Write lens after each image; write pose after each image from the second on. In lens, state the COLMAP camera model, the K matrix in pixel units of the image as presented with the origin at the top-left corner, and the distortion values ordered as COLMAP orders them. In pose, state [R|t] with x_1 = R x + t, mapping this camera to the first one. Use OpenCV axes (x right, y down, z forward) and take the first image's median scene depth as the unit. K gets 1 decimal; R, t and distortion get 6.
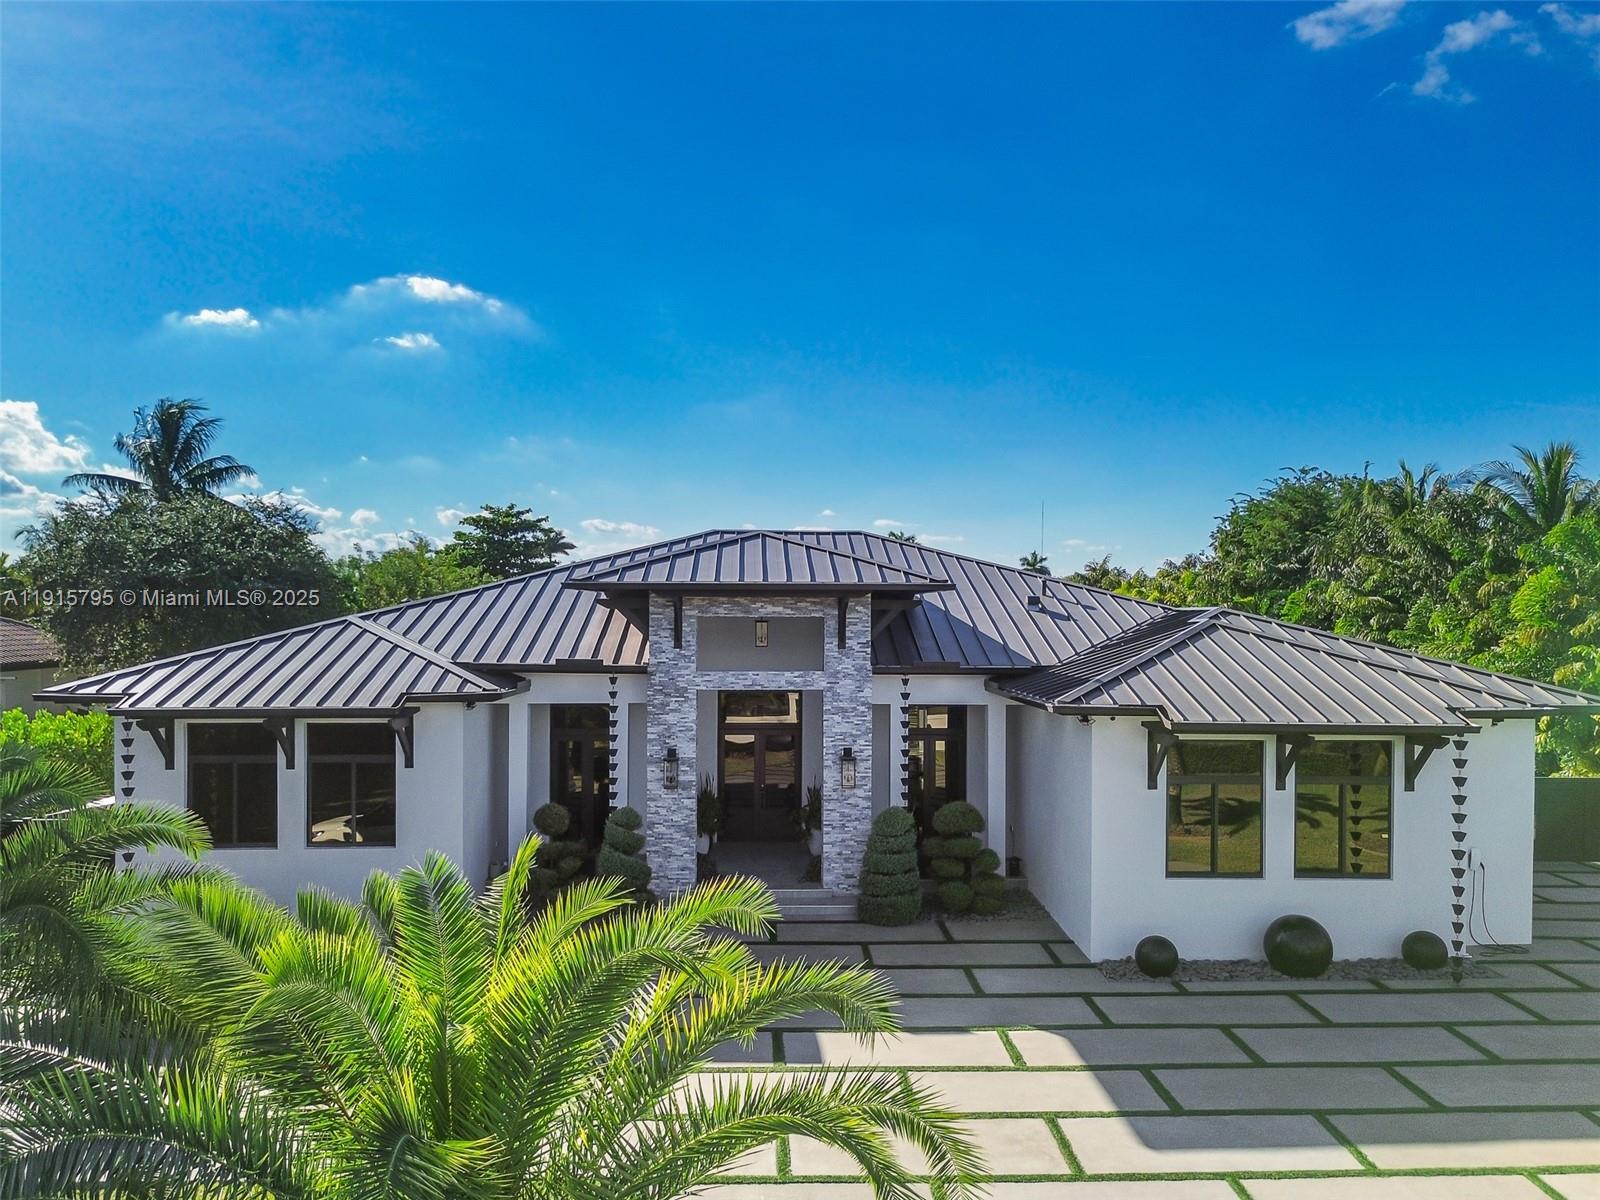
lens RADIAL K [[1122.1, 0, 799.4], [0, 1122.1, 613.3], [0, 0, 1]] dist [0.044420, -0.037641]
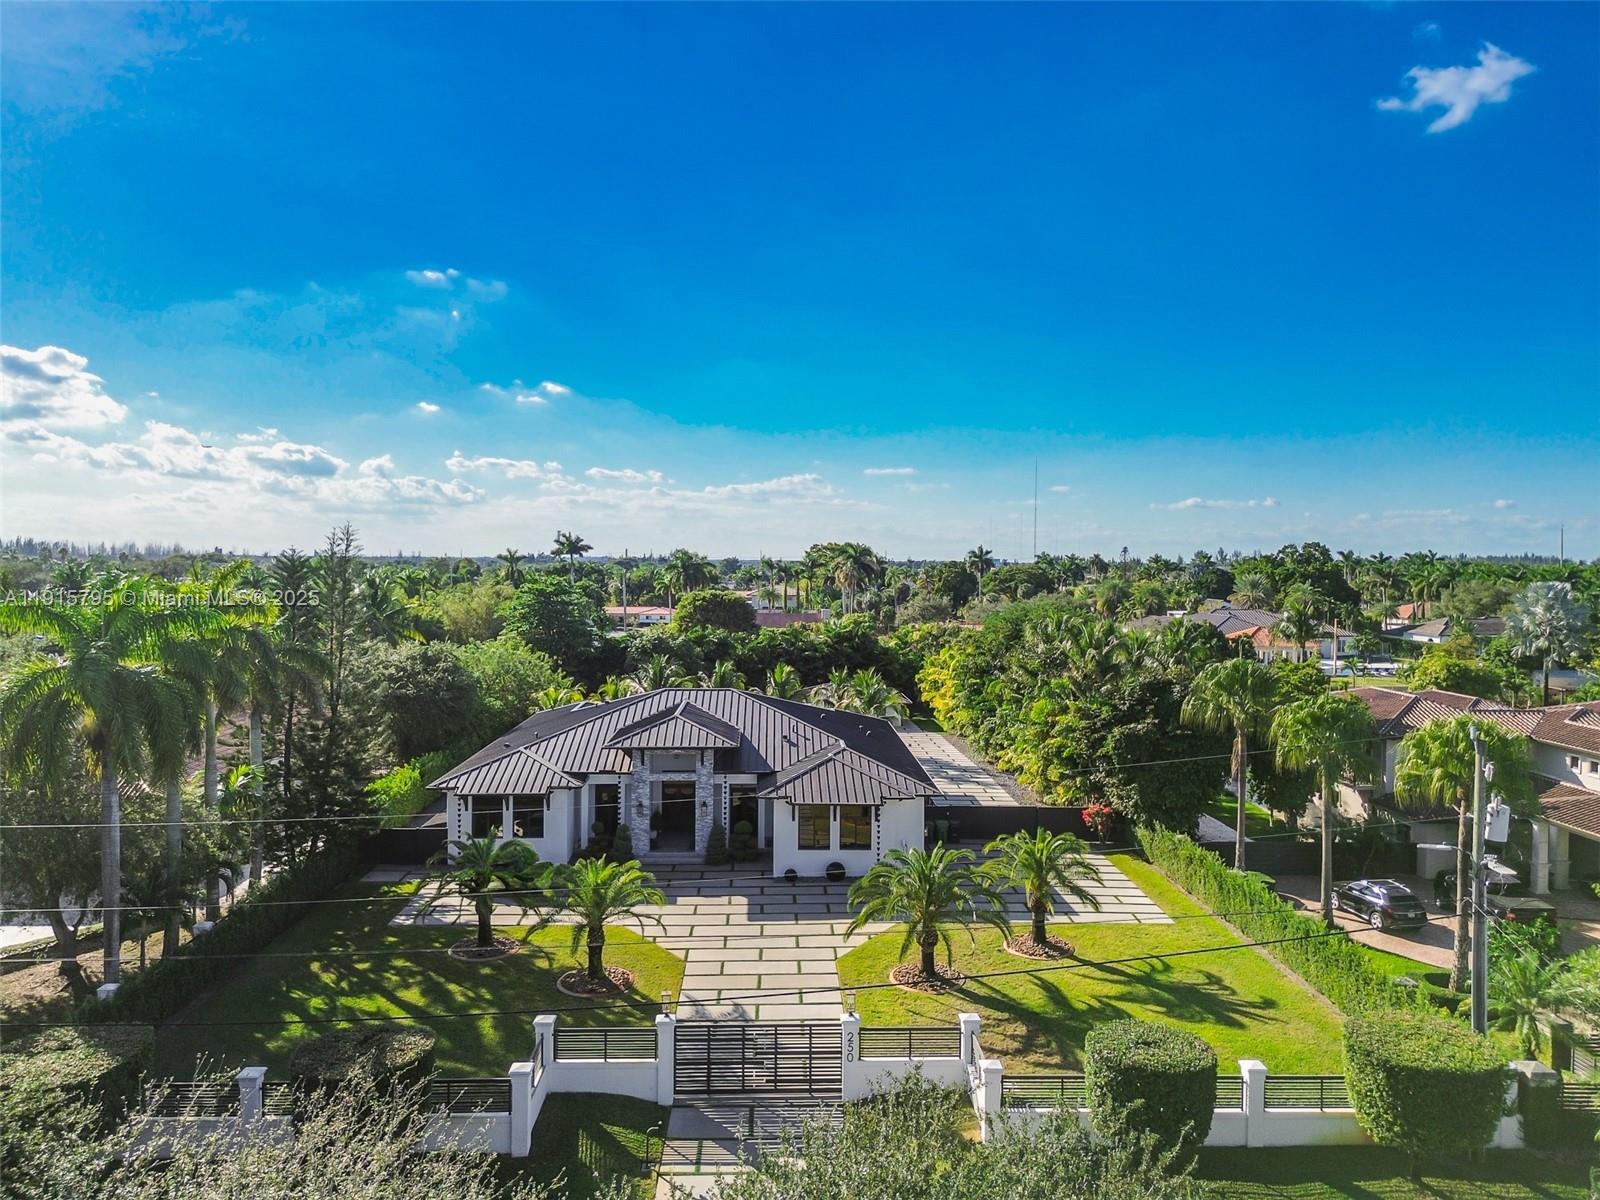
lens RADIAL K [[1122.1, 0, 800.1], [0, 1122.1, 586.9], [0, 0, 1]] dist [0.044420, -0.037641]
pose [[0.999950, 0.003044, -0.009510, 0.309547], [-0.002722, 0.999429, 0.033666, -0.511360], [0.009607, -0.033639, 0.999388, -1.777298]]
